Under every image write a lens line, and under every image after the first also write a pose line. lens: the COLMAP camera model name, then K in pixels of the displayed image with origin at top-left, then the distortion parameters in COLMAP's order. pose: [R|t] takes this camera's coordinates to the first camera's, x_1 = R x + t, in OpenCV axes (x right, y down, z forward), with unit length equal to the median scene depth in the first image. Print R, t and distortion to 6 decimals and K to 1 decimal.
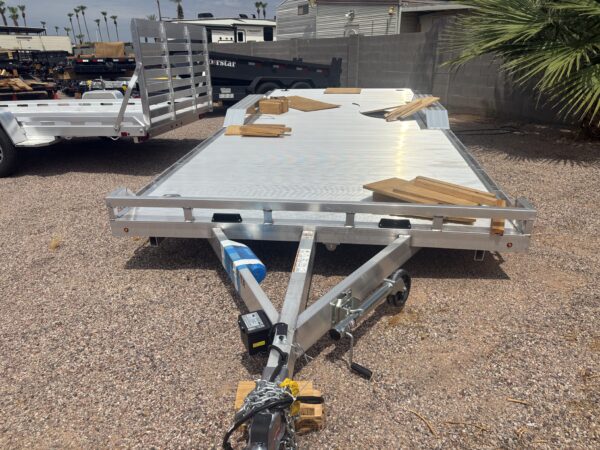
lens RADIAL K [[474.7, 0, 300.0], [0, 474.7, 225.0], [0, 0, 1]] dist [0.060925, -0.072474]
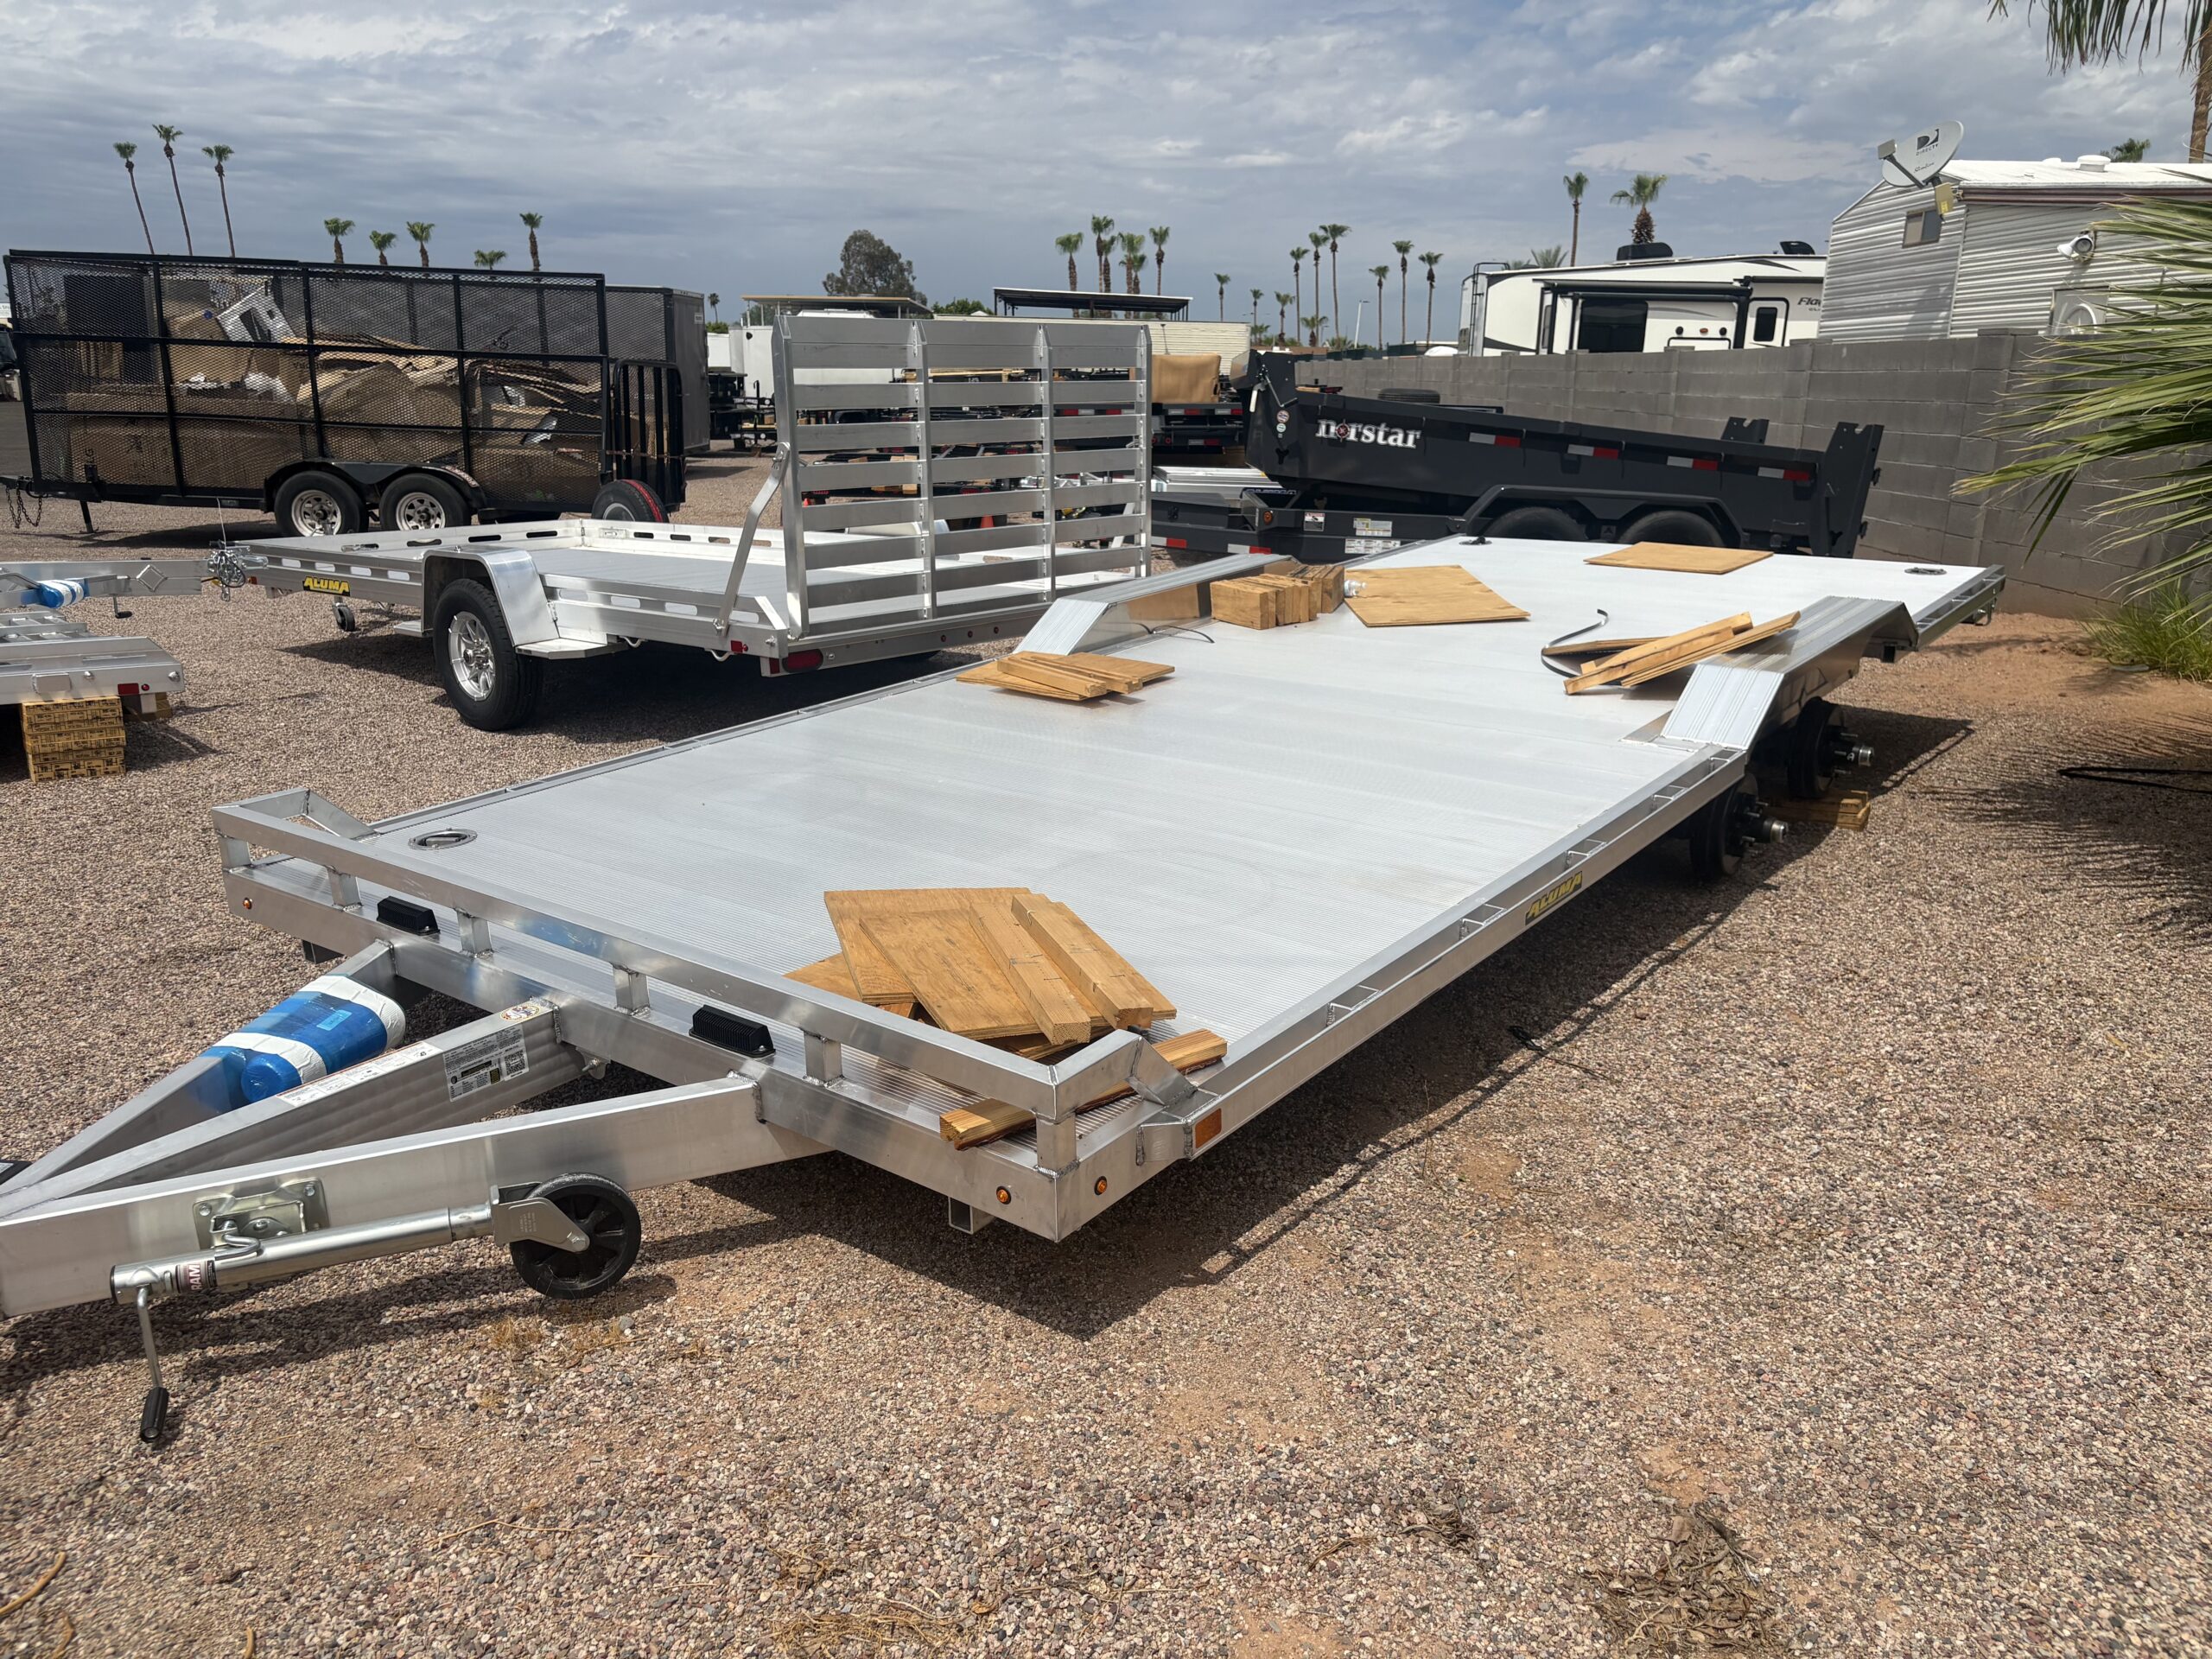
lens RADIAL K [[1750.2, 0, 1106.0], [0, 1750.2, 829.5], [0, 0, 1]] dist [0.060925, -0.072474]
pose [[0.848045, 0.146824, -0.509178, 0.245384], [-0.191857, 0.980735, -0.036741, -0.034065], [0.493974, 0.128848, 0.859877, 0.043648]]
